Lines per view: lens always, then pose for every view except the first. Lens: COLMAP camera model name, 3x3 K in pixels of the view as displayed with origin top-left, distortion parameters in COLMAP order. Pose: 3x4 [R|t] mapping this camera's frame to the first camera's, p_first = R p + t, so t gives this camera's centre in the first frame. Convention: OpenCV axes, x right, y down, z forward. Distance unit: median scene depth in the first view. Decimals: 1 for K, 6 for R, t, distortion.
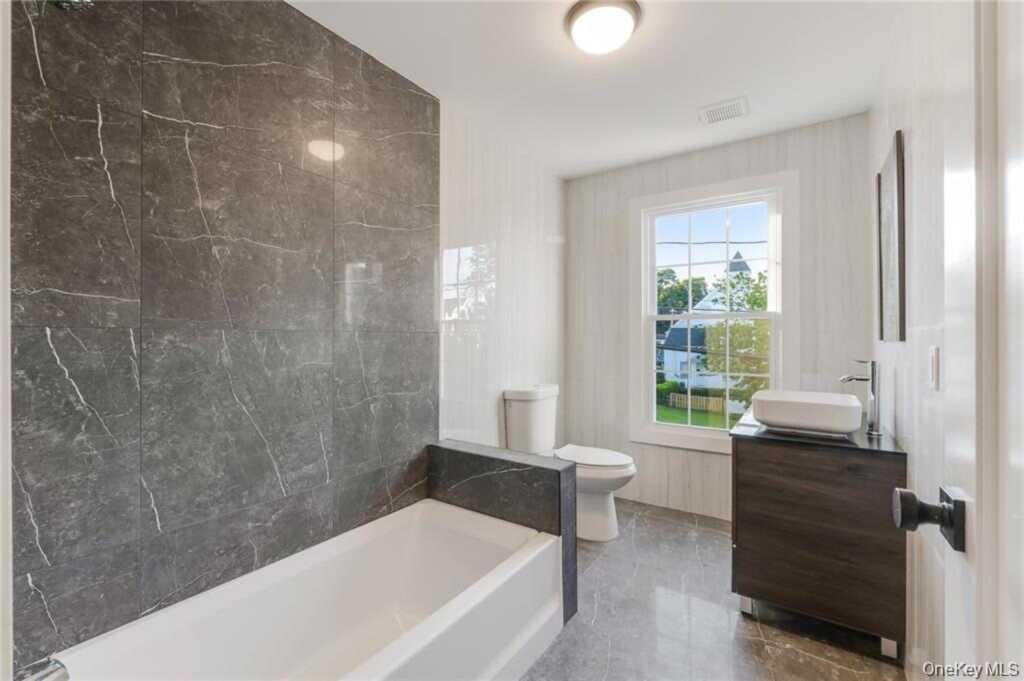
lens RADIAL K [[432.1, 0, 508.3], [0, 432.1, 335.7], [0, 0, 1]] dist [0.003578, 0.000480]
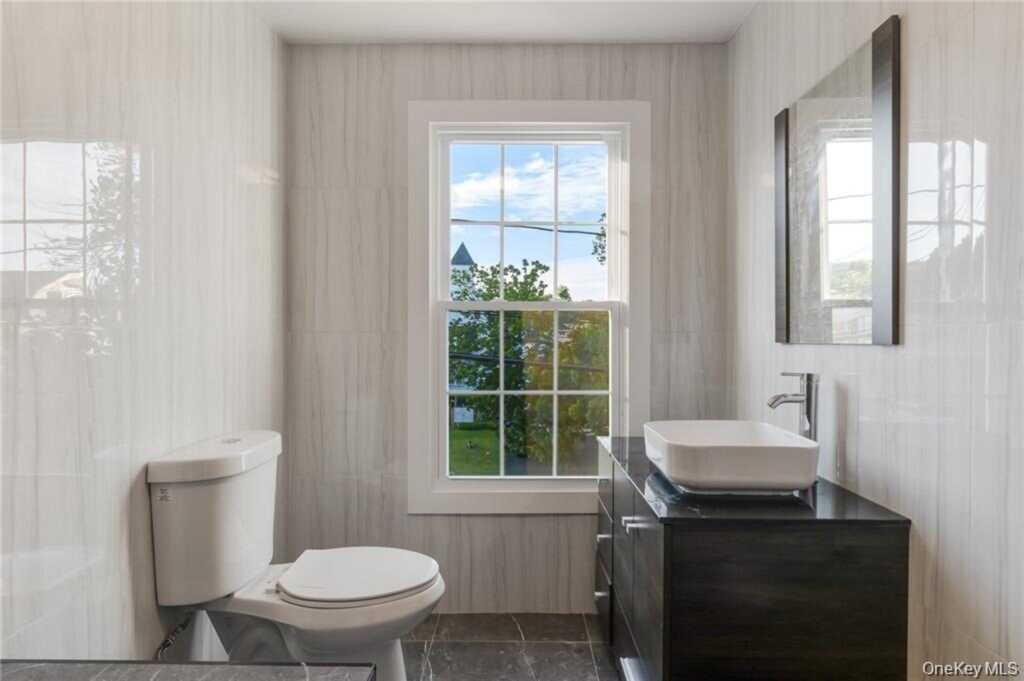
lens RADIAL K [[536.4, 0, 523.5], [0, 536.4, 341.9], [0, 0, 1]] dist [-0.012299, -0.000085]
pose [[0.825983, -0.004319, 0.563678, 0.001587], [-0.001891, 0.999944, 0.010431, 0.001491], [-0.563692, -0.009682, 0.825928, 0.465163]]
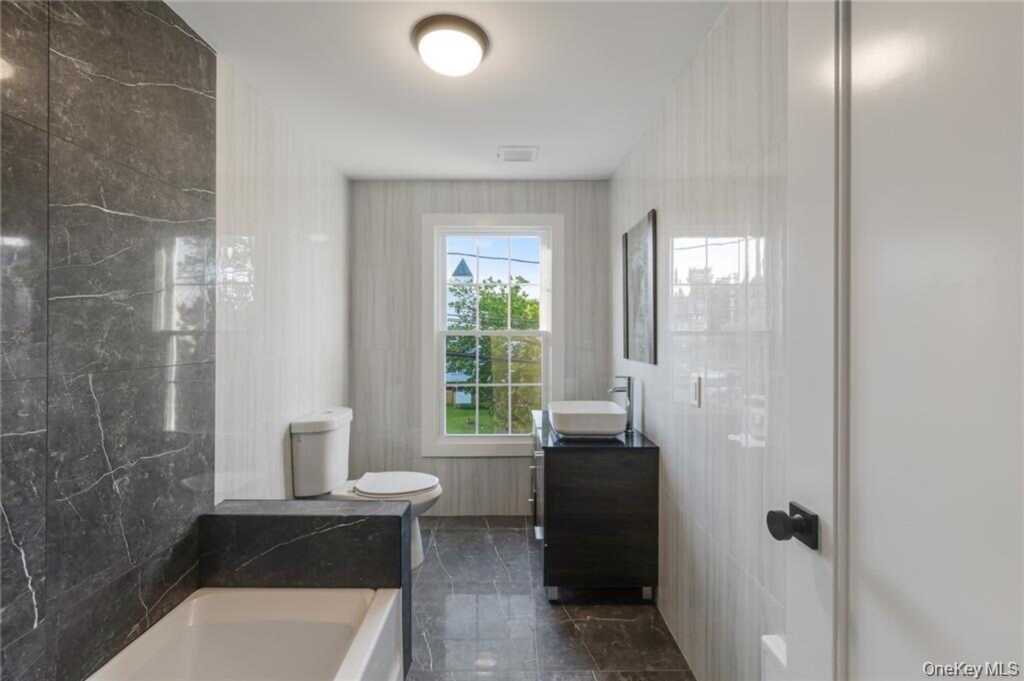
lens RADIAL K [[432.1, 0, 508.3], [0, 432.1, 335.7], [0, 0, 1]] dist [0.003578, 0.000480]
pose [[0.829934, -0.001364, 0.557860, -0.162471], [-0.000785, 0.999993, 0.003613, -0.058107], [-0.557861, -0.003436, 0.829927, 0.095196]]
